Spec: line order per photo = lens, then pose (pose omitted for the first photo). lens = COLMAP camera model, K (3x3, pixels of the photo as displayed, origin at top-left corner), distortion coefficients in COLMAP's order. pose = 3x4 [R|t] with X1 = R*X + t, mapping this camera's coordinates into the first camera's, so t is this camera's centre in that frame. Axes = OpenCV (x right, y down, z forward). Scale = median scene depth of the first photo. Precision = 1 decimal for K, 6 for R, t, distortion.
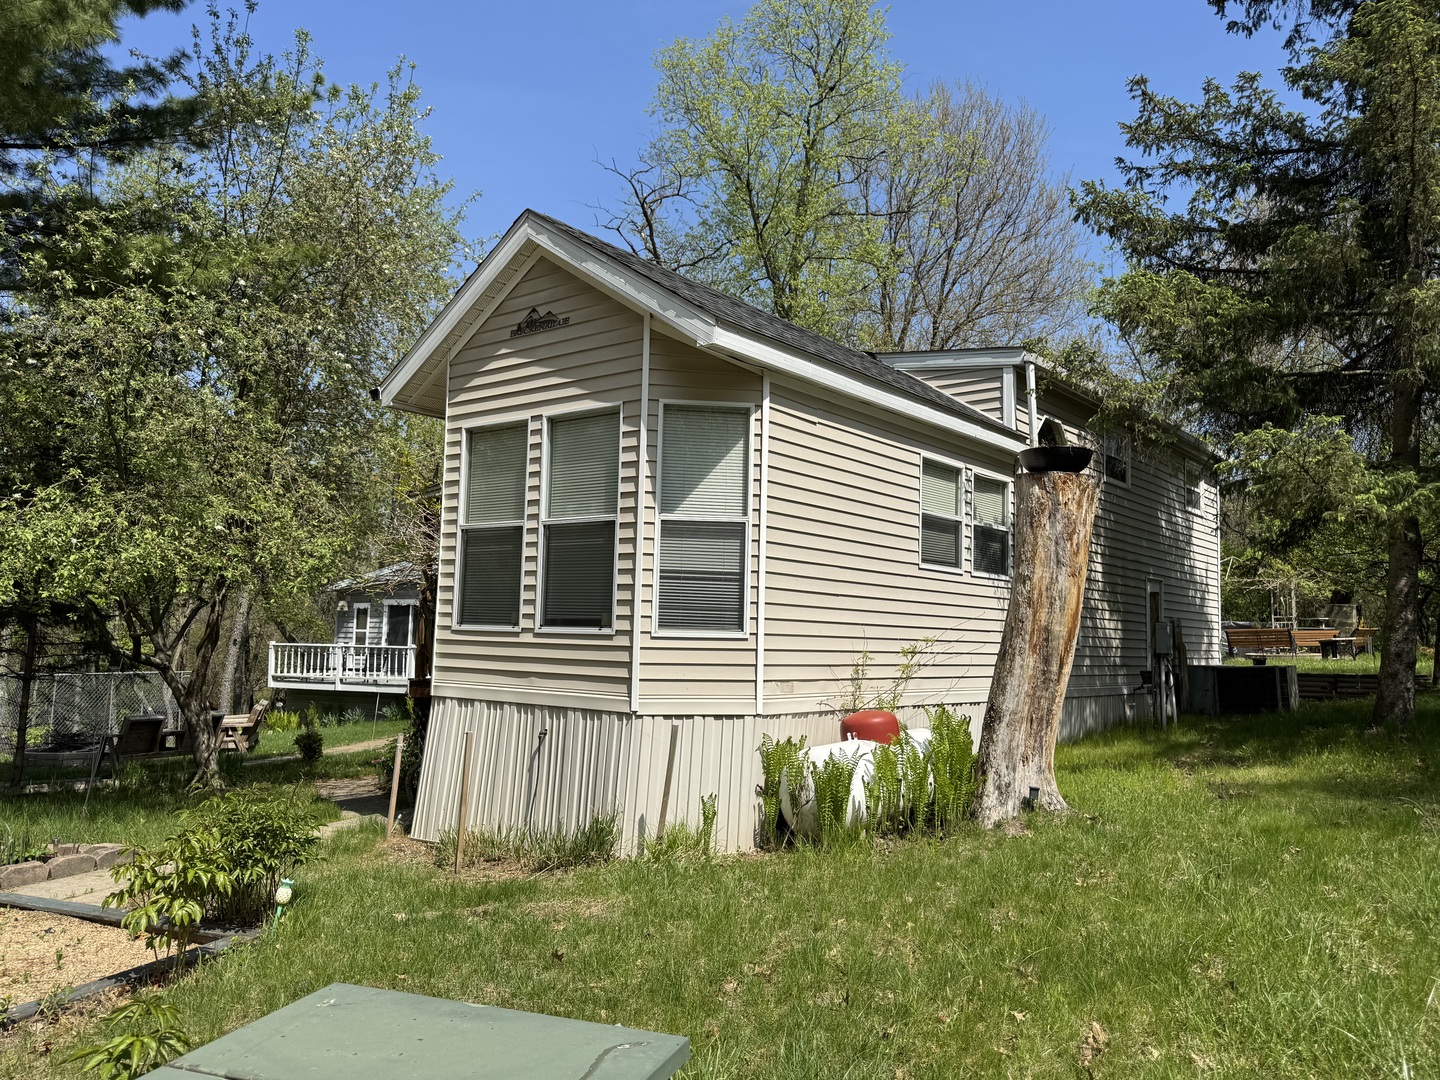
lens RADIAL K [[1118.0, 0, 720.0], [0, 1118.0, 540.0], [0, 0, 1]] dist [0.005892, 0.000506]
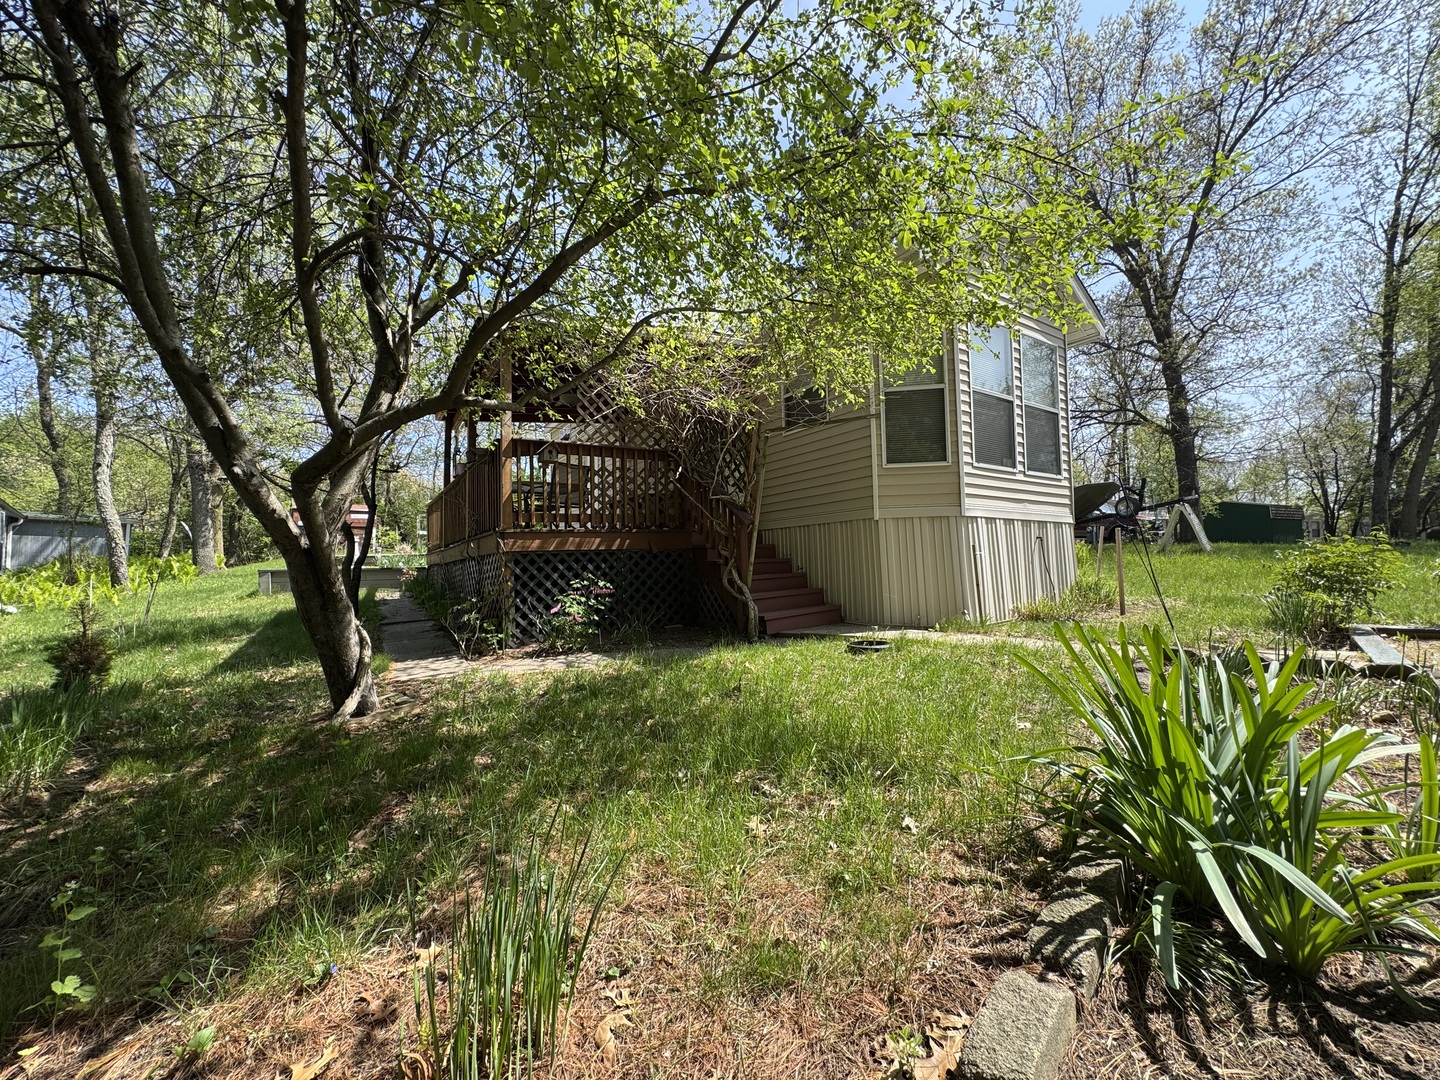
lens RADIAL K [[575.8, 0, 718.4], [0, 575.8, 539.8], [0, 0, 1]] dist [-0.003265, 0.000630]
pose [[0.303978, 0.009815, 0.952629, -1.033445], [-0.064582, 0.997859, 0.010327, 0.190091], [-0.950488, -0.064662, 0.303961, 1.148332]]
